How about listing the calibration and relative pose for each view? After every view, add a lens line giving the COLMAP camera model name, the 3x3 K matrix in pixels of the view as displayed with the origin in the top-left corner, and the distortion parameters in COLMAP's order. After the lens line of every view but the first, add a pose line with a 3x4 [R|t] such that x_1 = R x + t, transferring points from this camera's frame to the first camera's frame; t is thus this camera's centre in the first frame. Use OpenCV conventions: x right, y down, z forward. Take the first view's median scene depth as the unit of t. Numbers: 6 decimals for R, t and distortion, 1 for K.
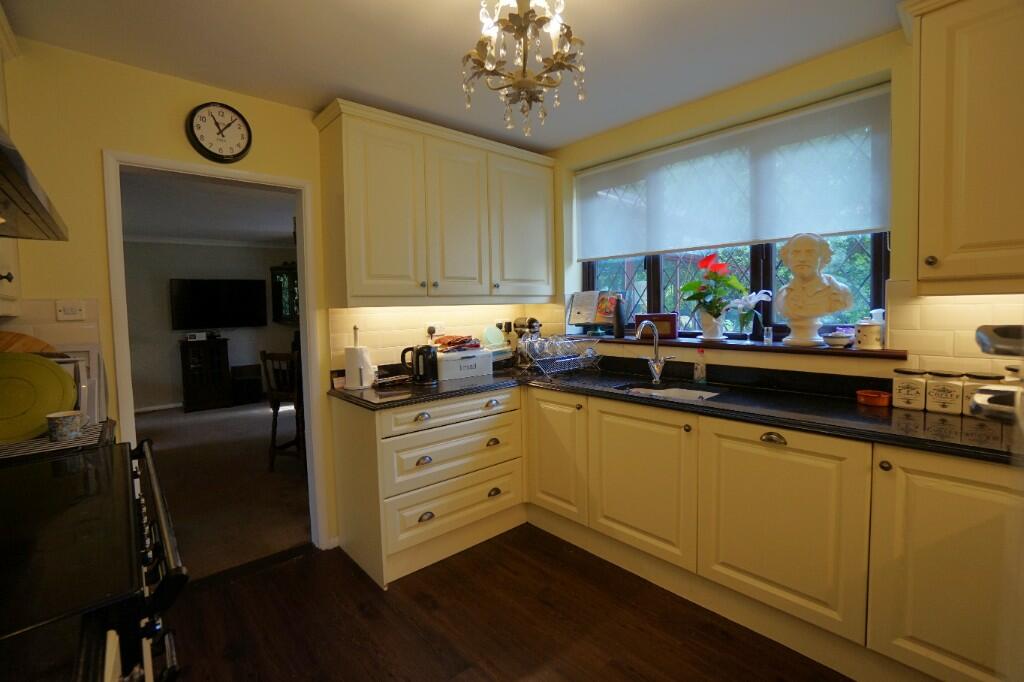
lens RADIAL K [[456.6, 0, 514.9], [0, 456.6, 331.8], [0, 0, 1]] dist [-0.033087, 0.003220]
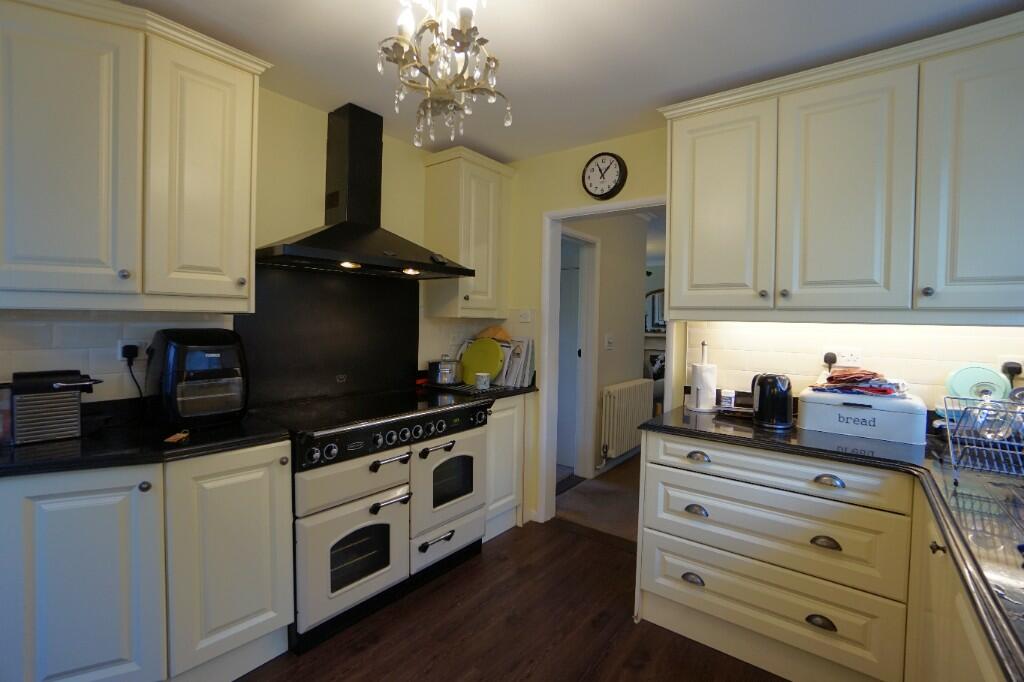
lens RADIAL K [[456.6, 0, 479.1], [0, 456.6, 332.2], [0, 0, 1]] dist [-0.033087, 0.003220]
pose [[0.163145, 0.053501, -0.985150, 0.464177], [-0.077995, 0.996103, 0.041180, -0.033986], [0.983514, 0.070118, 0.166682, 0.411428]]
